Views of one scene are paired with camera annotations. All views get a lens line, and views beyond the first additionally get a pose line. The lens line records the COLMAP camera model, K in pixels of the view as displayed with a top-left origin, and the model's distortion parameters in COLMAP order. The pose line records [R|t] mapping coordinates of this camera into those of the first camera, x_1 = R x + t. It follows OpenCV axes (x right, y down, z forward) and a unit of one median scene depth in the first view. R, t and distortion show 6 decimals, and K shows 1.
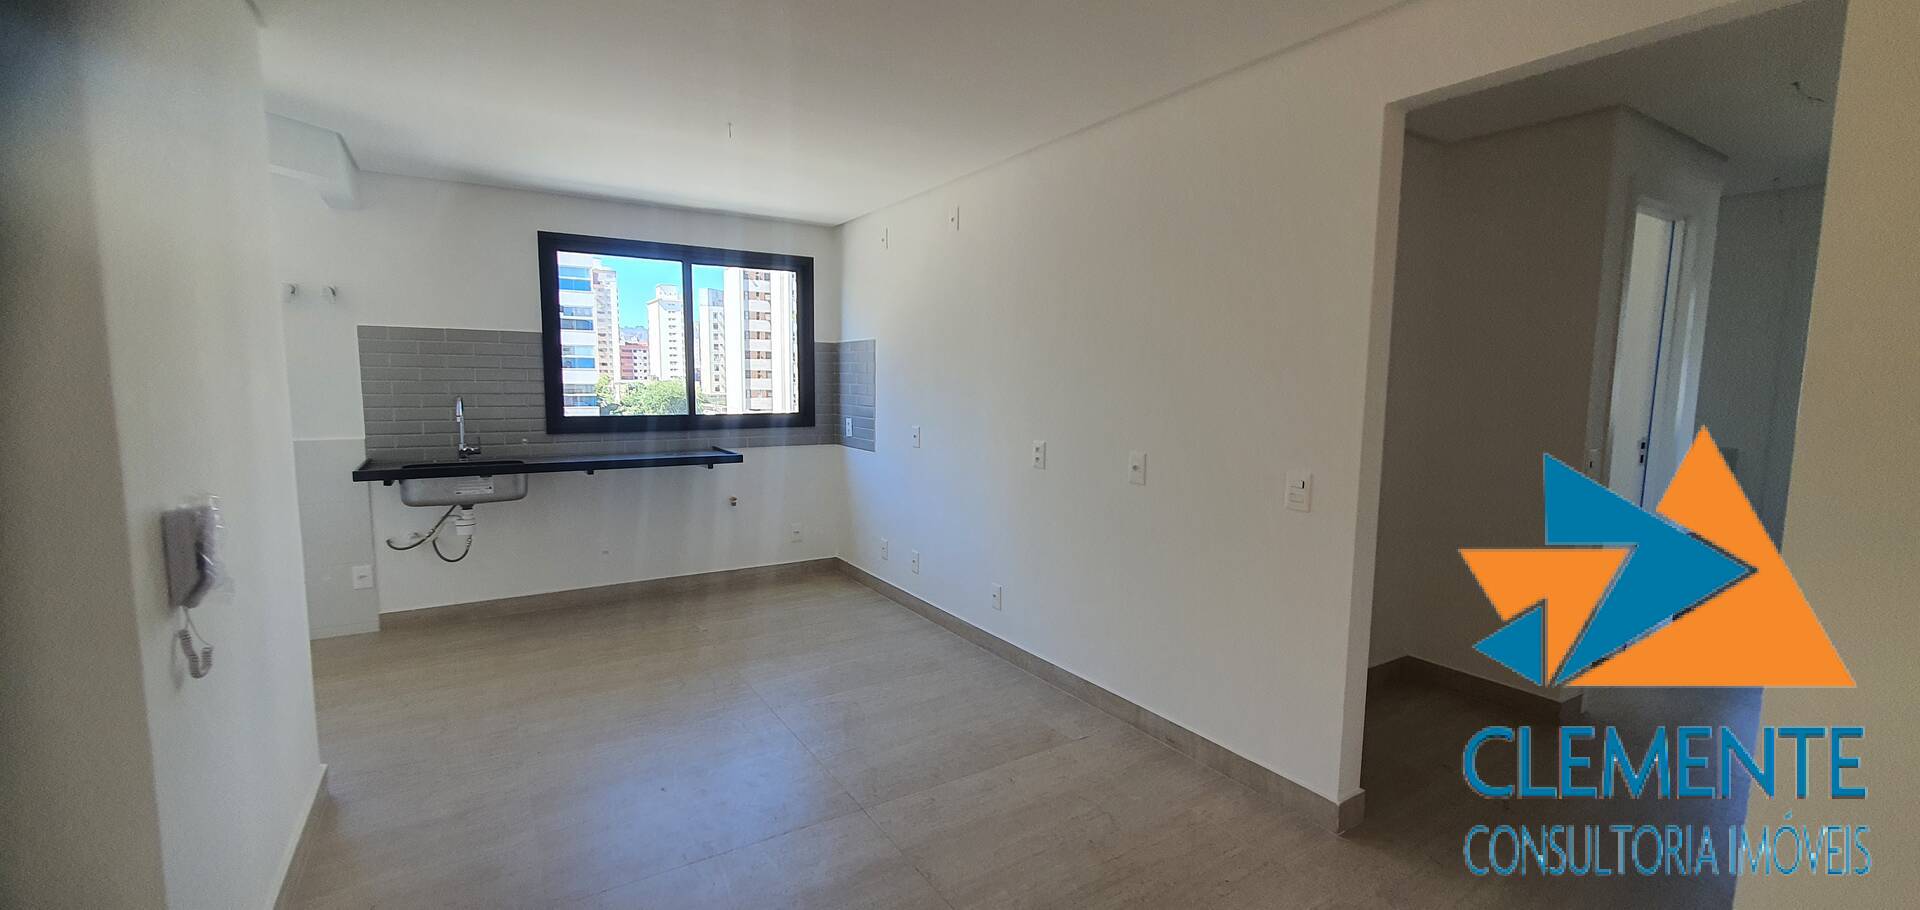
lens RADIAL K [[768.6, 0, 948.2], [0, 768.6, 466.9], [0, 0, 1]] dist [0.001216, -0.000246]
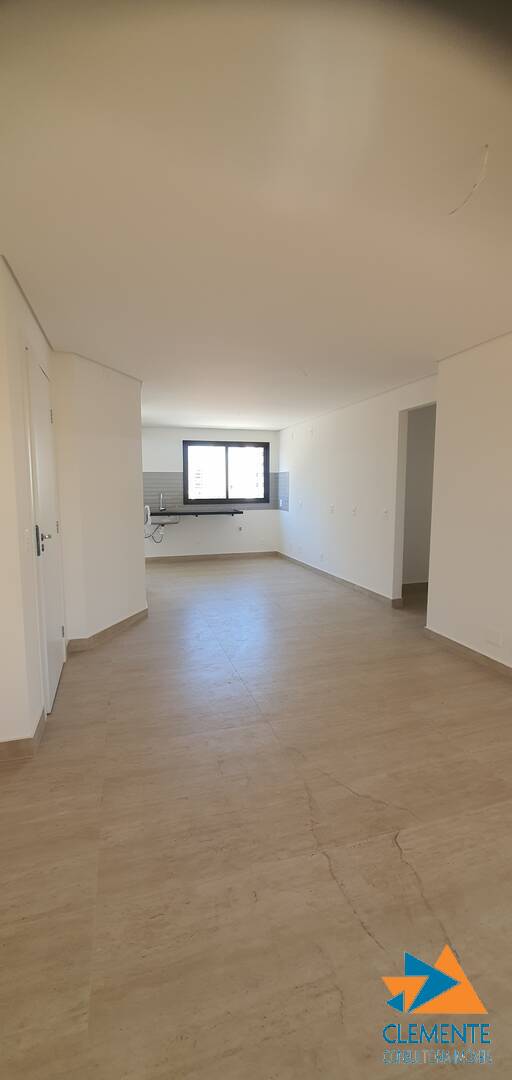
lens RADIAL K [[432.3, 0, 245.5], [0, 432.3, 542.3], [0, 0, 1]] dist [0.001216, -0.000246]
pose [[0.960349, 0.023189, -0.277836, 0.218374], [-0.018908, 0.999658, 0.018077, 0.076470], [0.278160, -0.012106, 0.960458, -0.634910]]
